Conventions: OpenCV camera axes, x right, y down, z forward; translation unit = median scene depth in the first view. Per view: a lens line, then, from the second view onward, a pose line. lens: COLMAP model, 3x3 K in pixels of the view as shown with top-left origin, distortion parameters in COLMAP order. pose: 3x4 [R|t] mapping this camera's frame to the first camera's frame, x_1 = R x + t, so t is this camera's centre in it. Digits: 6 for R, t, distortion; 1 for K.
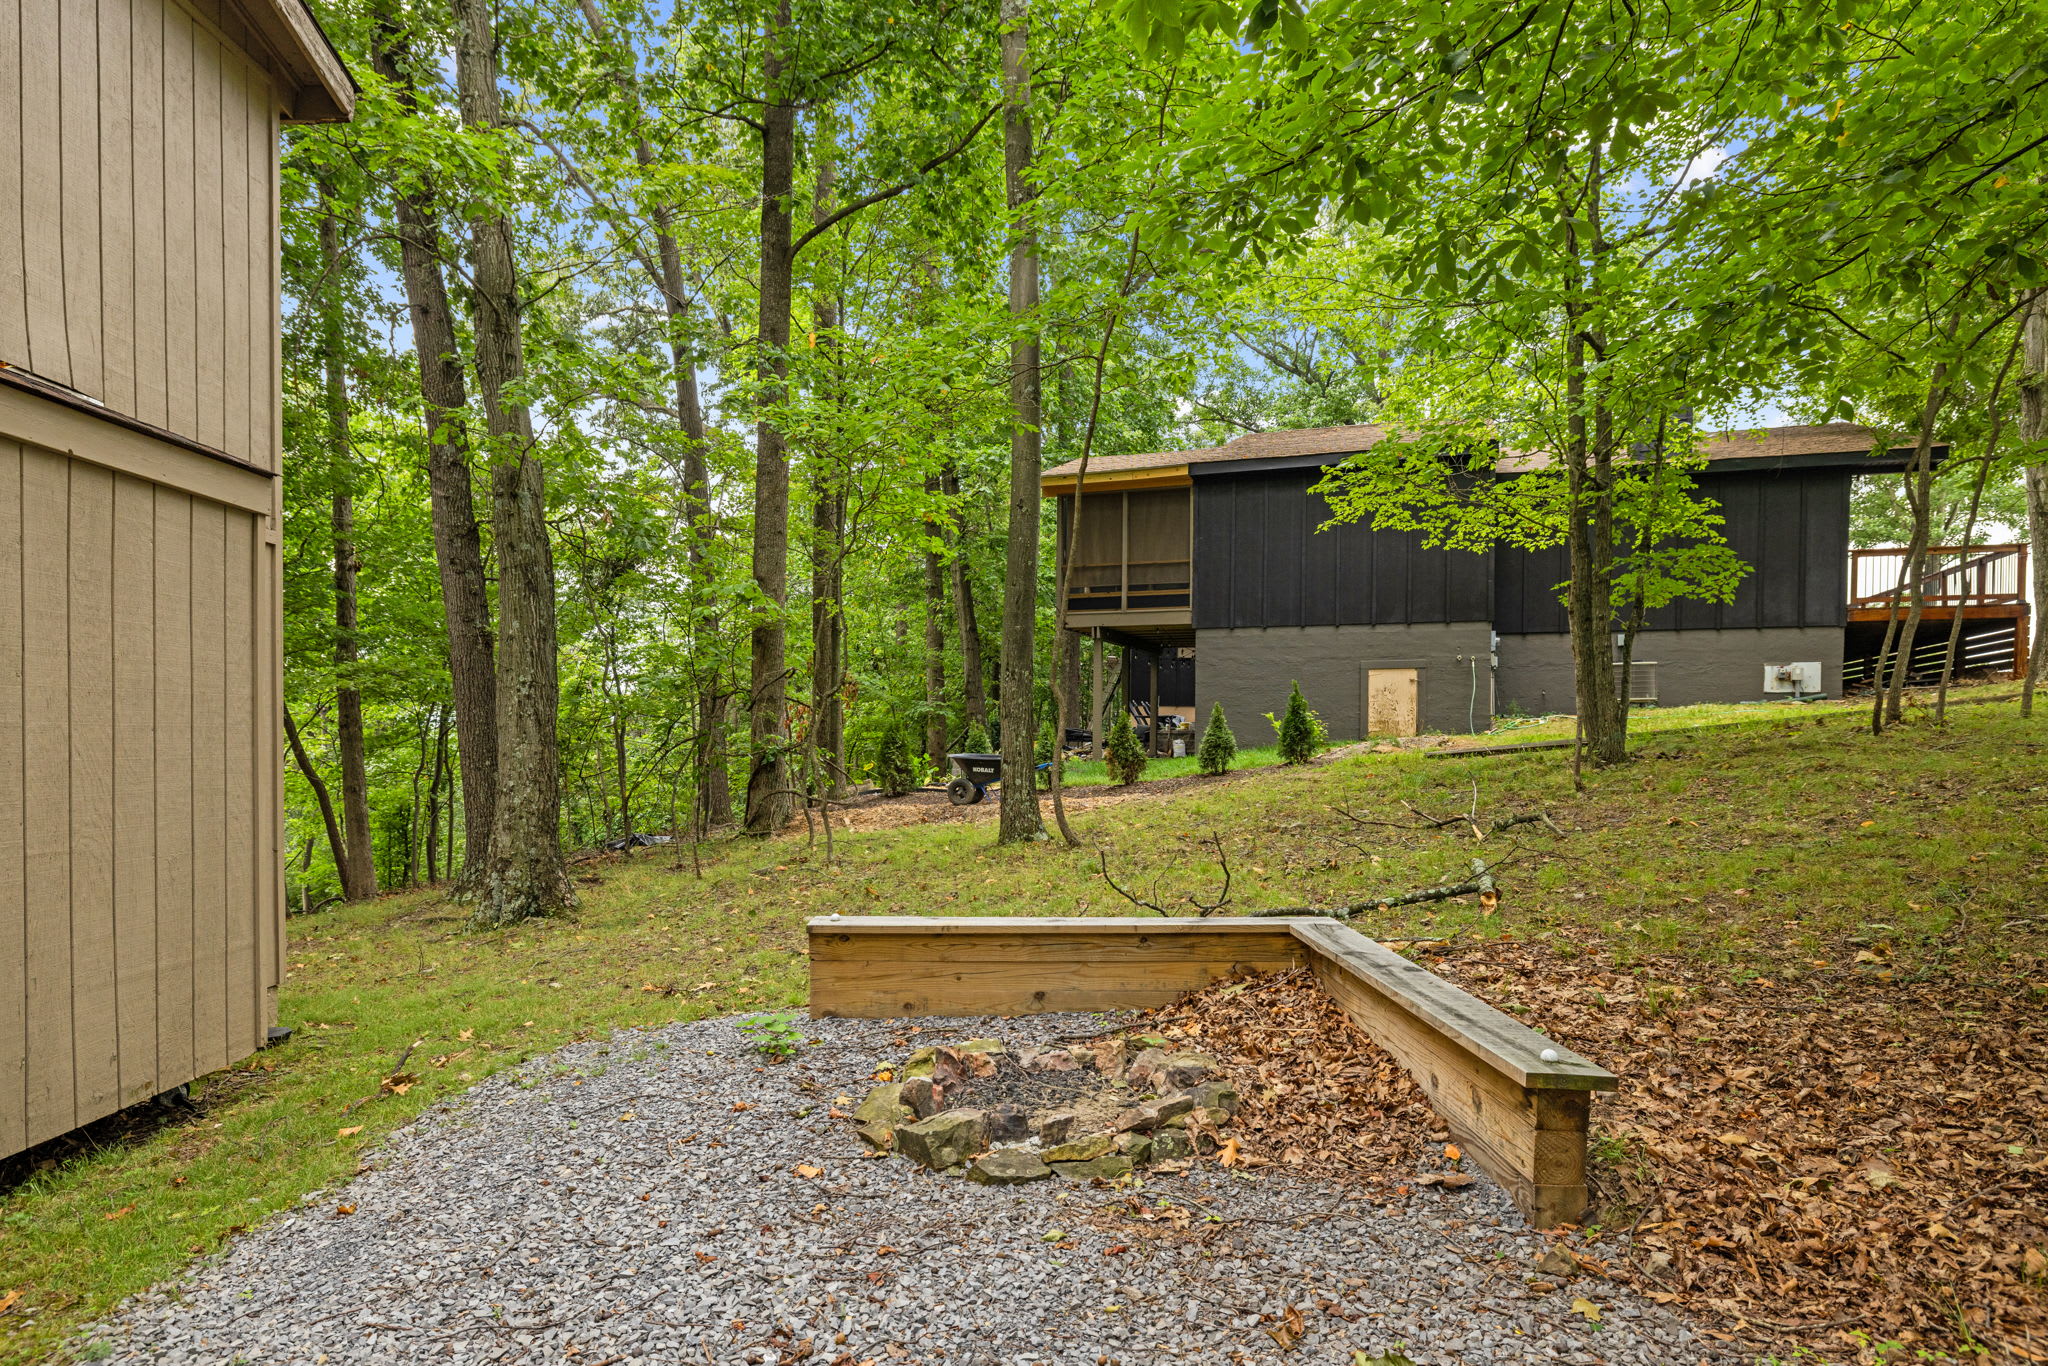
lens RADIAL K [[1193.0, 0, 1059.6], [0, 1193.0, 746.9], [0, 0, 1]] dist [-0.002895, 0.002423]
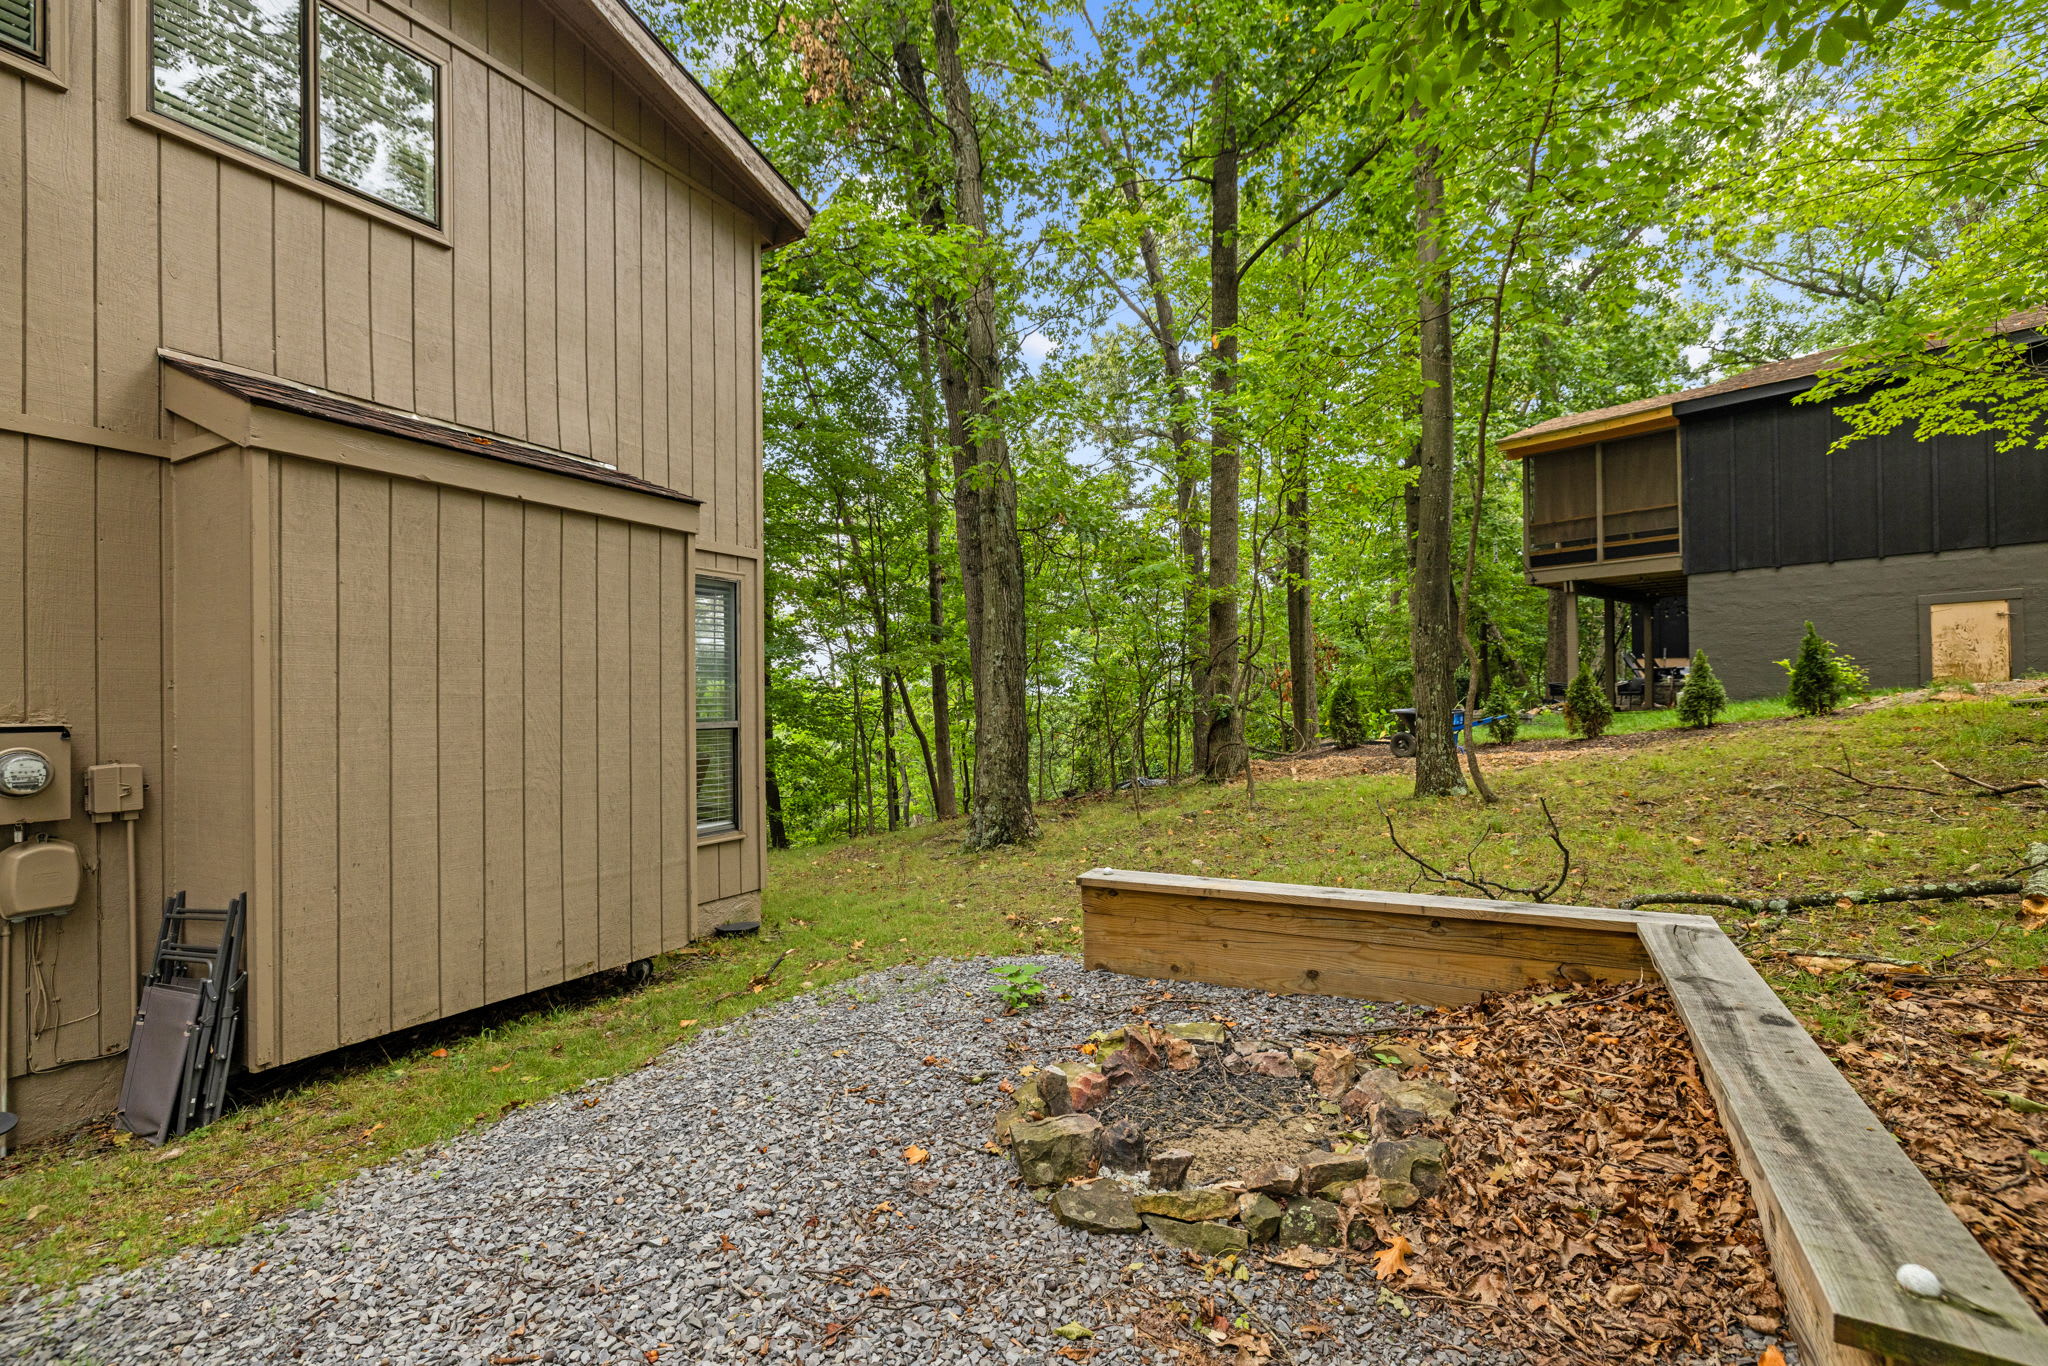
lens RADIAL K [[962.6, 0, 1024.0], [0, 962.6, 683.0], [0, 0, 1]] dist [-0.003126, 0.001598]
pose [[0.860357, -0.026550, -0.508999, 0.170566], [0.014421, 0.999511, -0.027759, 0.004562], [0.509487, 0.016542, 0.860319, 0.255009]]
